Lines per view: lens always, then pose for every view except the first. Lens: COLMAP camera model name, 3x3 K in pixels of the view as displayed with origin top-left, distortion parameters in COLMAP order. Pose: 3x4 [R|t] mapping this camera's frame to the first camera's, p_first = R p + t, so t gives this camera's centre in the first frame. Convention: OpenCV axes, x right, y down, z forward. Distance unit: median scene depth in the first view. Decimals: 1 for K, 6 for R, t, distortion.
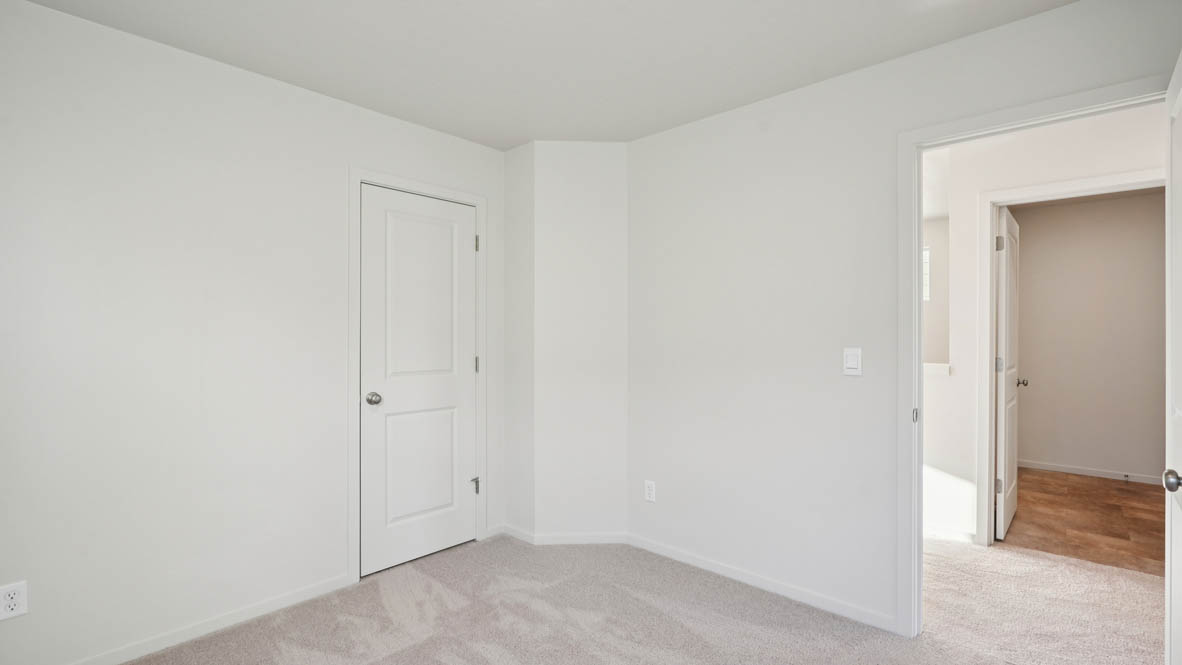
lens RADIAL K [[536.6, 0, 584.8], [0, 536.6, 335.6], [0, 0, 1]] dist [-0.001784, -0.000267]
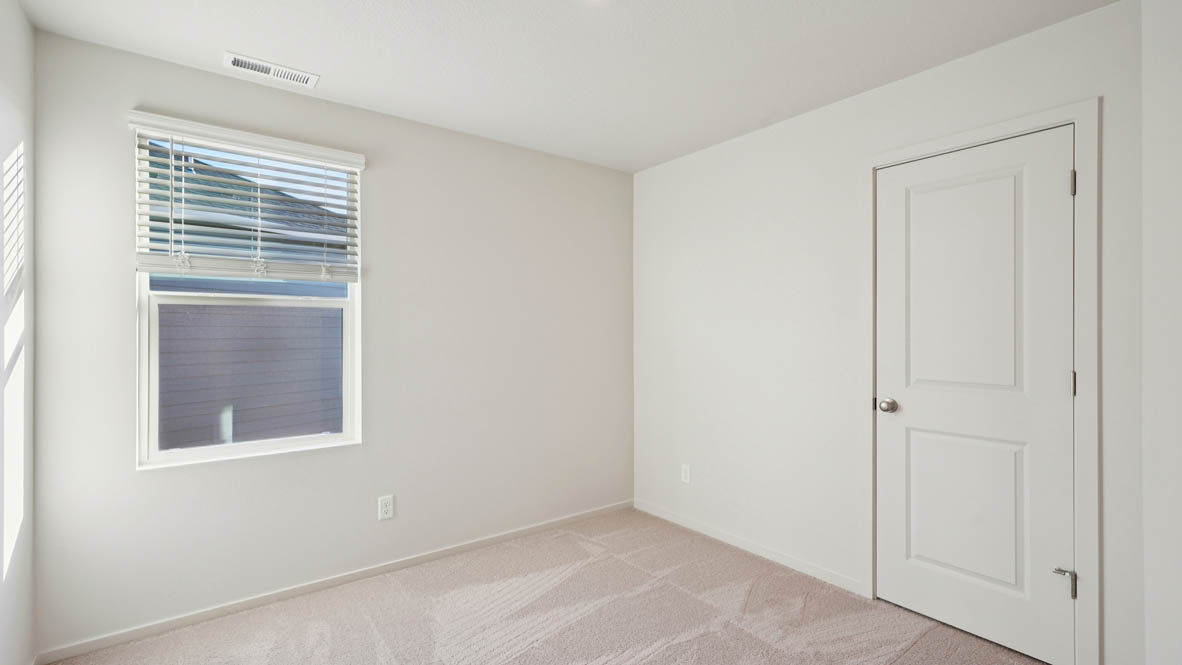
lens RADIAL K [[536.6, 0, 584.8], [0, 536.6, 335.6], [0, 0, 1]] dist [-0.001784, -0.000267]
pose [[-0.162841, -0.000591, -0.986652, 0.547806], [-0.006460, 0.999979, 0.000467, 0.003095], [0.986631, 0.006450, -0.162841, 0.625134]]
